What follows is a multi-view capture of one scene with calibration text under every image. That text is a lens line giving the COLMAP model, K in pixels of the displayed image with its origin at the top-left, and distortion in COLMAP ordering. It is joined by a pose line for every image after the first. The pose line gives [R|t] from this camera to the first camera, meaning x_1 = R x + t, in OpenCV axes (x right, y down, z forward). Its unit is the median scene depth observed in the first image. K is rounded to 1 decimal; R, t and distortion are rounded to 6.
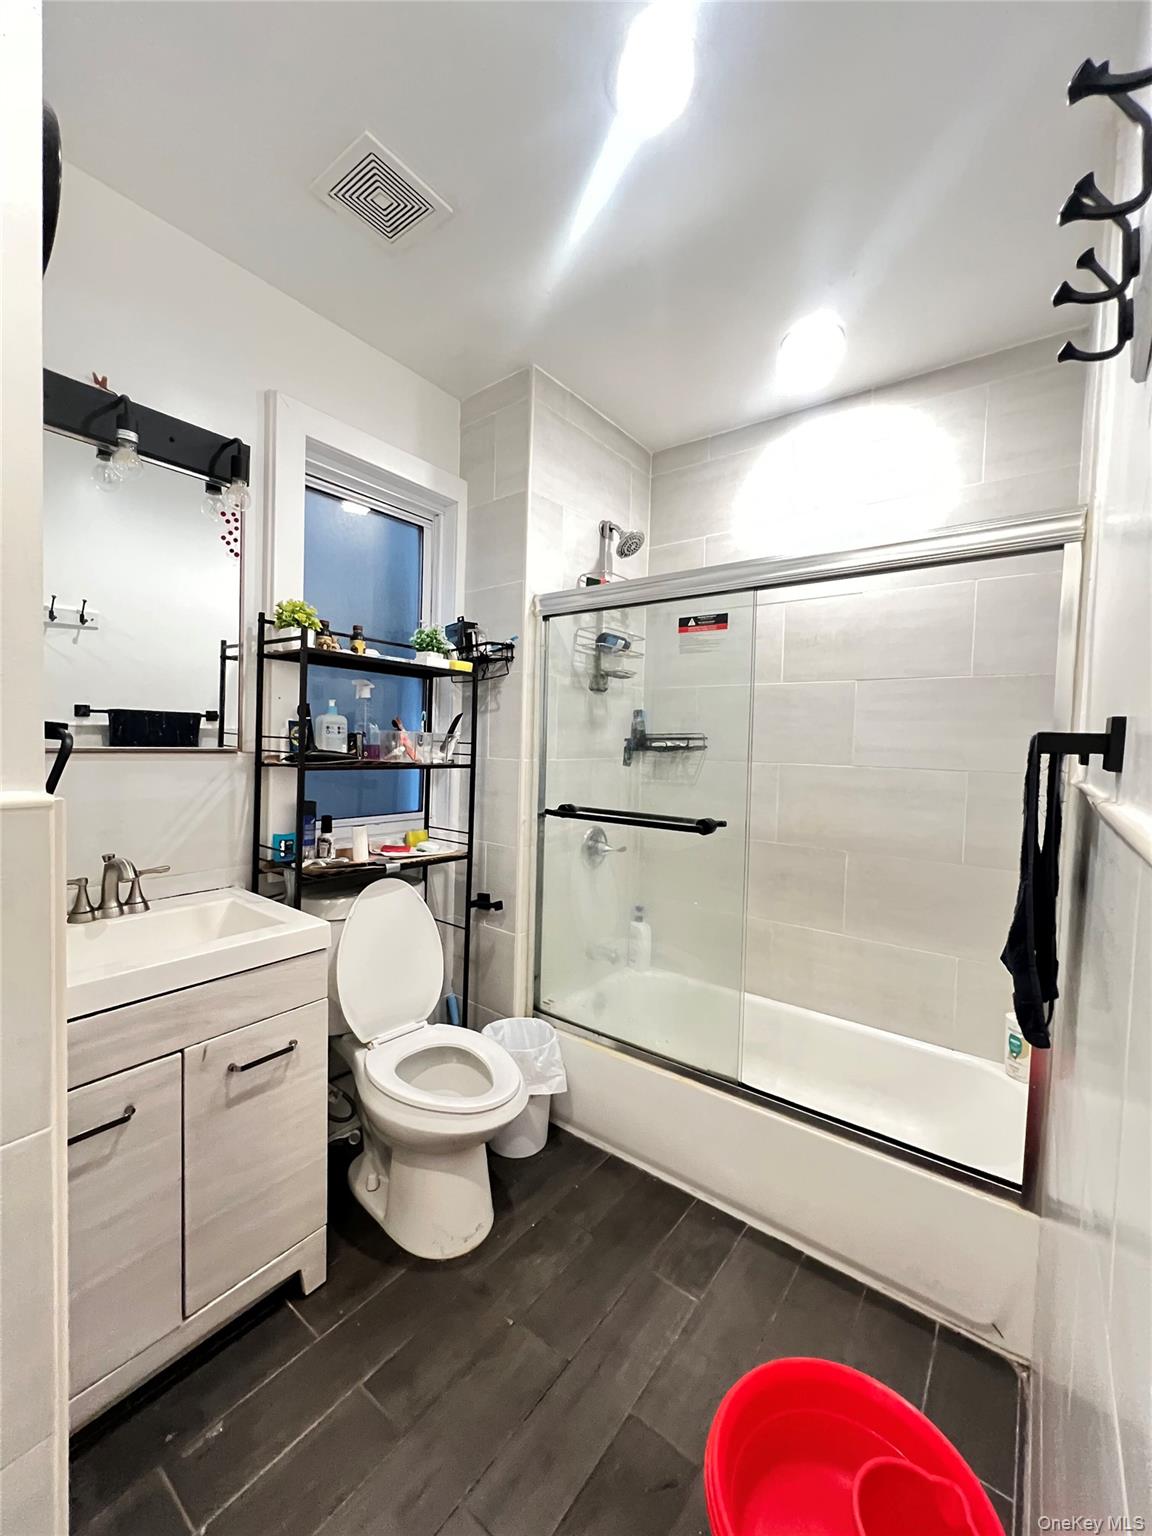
lens RADIAL K [[615.9, 0, 576.0], [0, 615.9, 768.0], [0, 0, 1]] dist [-0.001809, -0.000358]
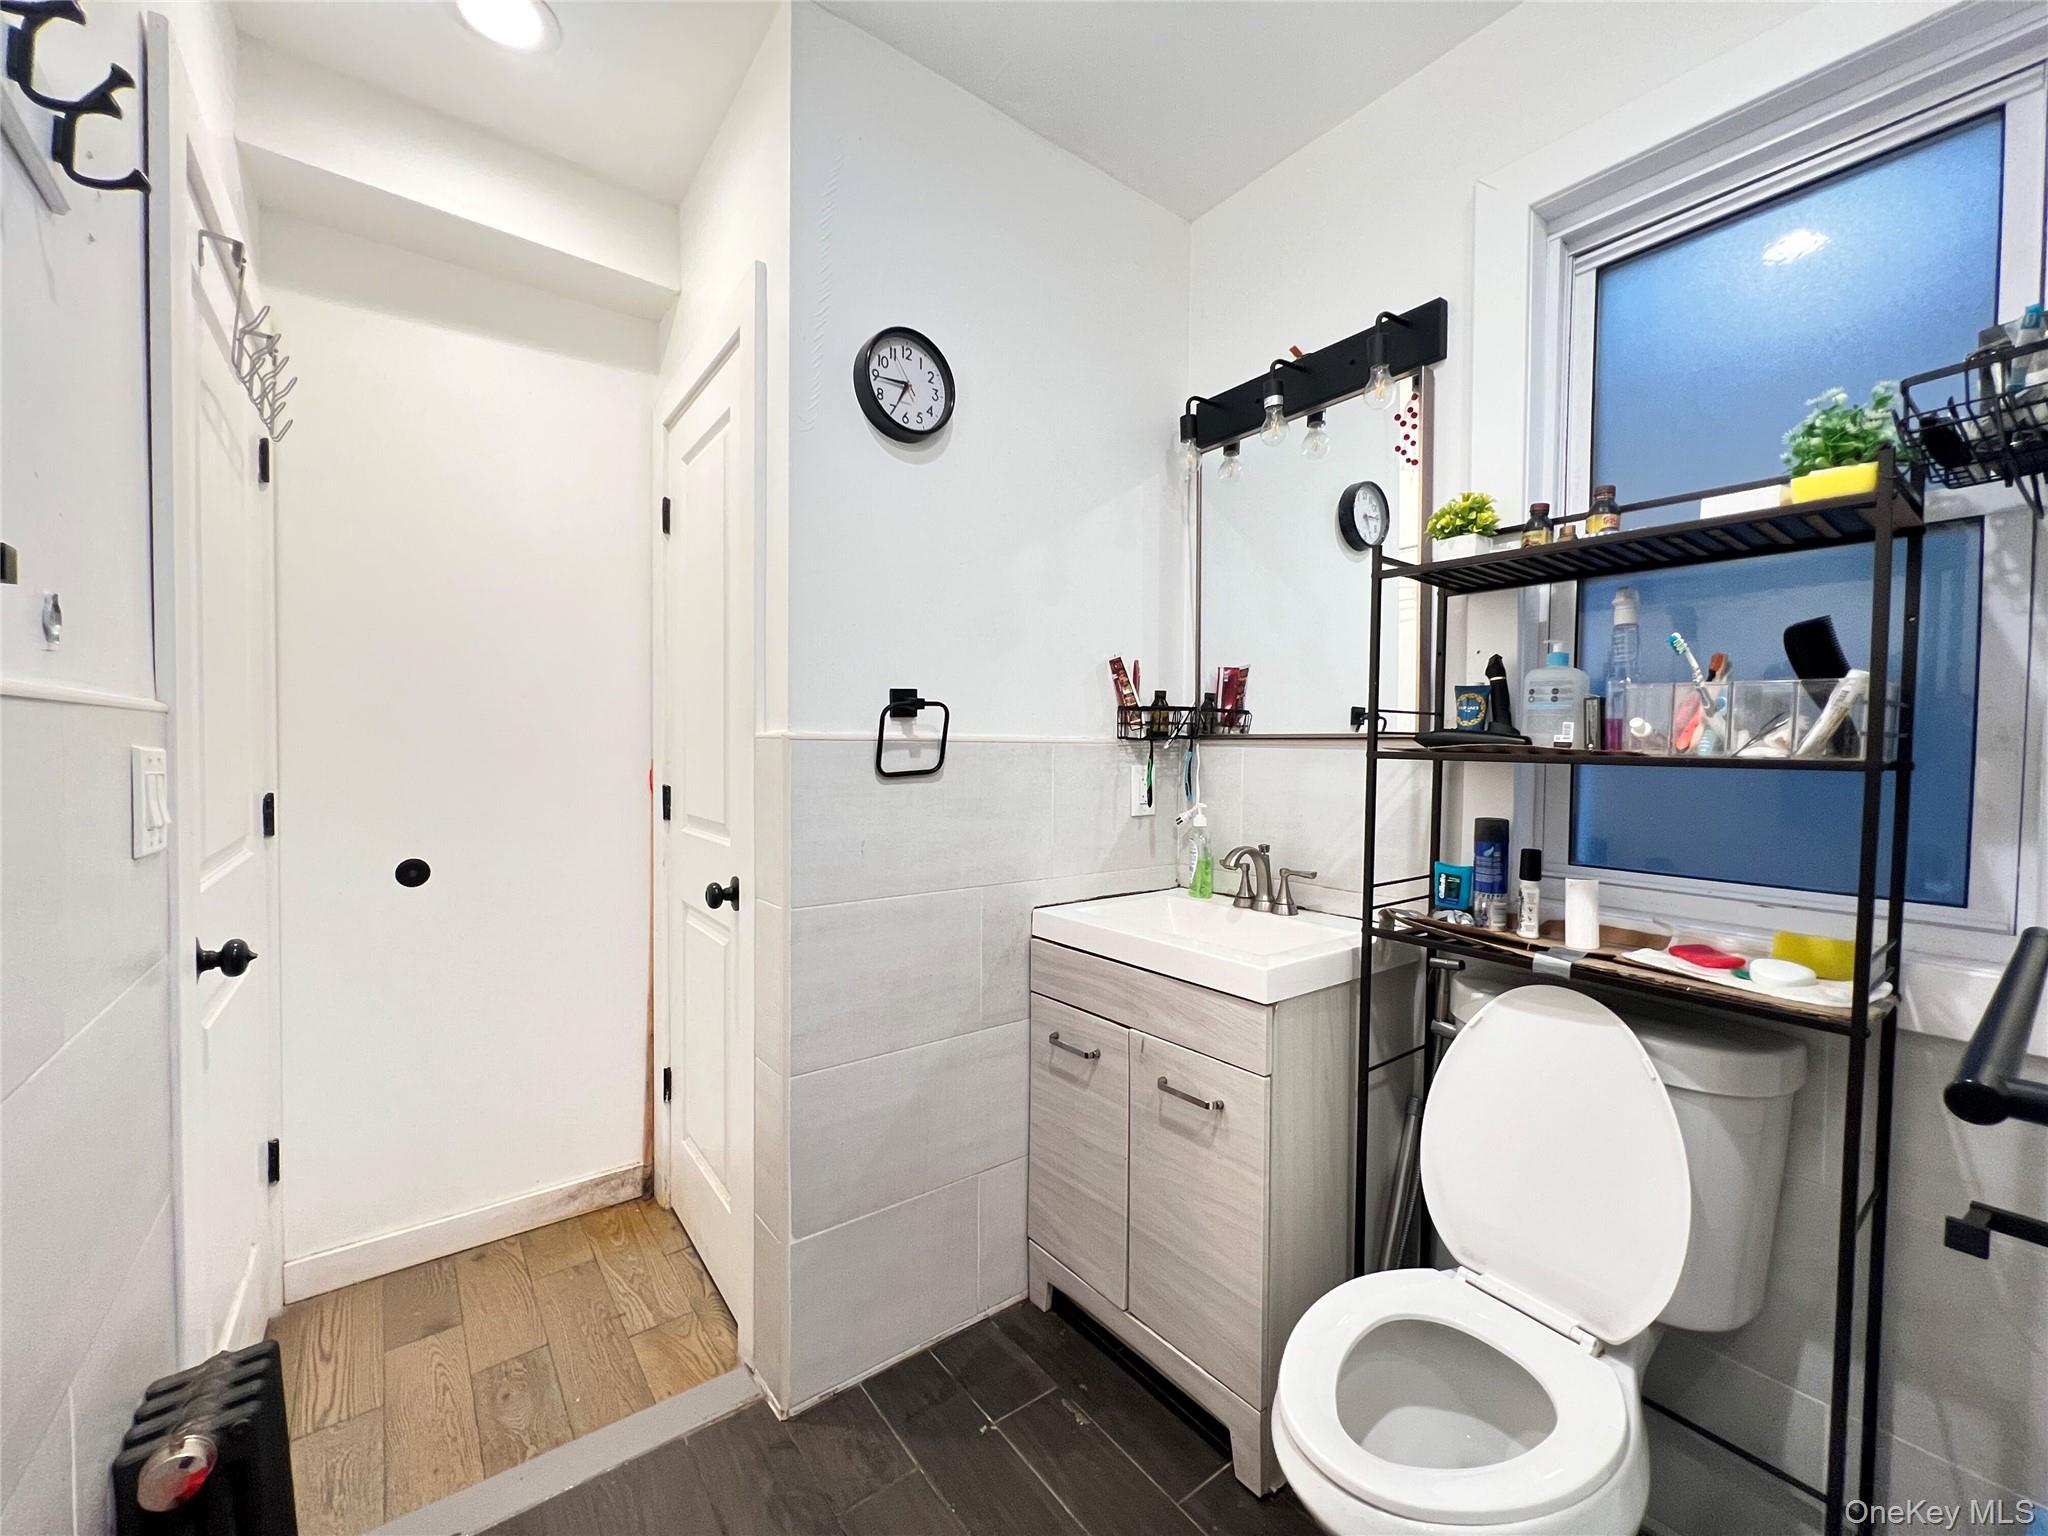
lens RADIAL K [[821.2, 0, 1024.0], [0, 821.2, 768.0], [0, 0, 1]] dist [-0.001809, -0.000358]
pose [[-0.272998, -0.006904, -0.961990, 0.495124], [-0.059908, 0.998155, 0.009837, 0.026889], [0.960147, 0.060316, -0.272908, 0.853848]]
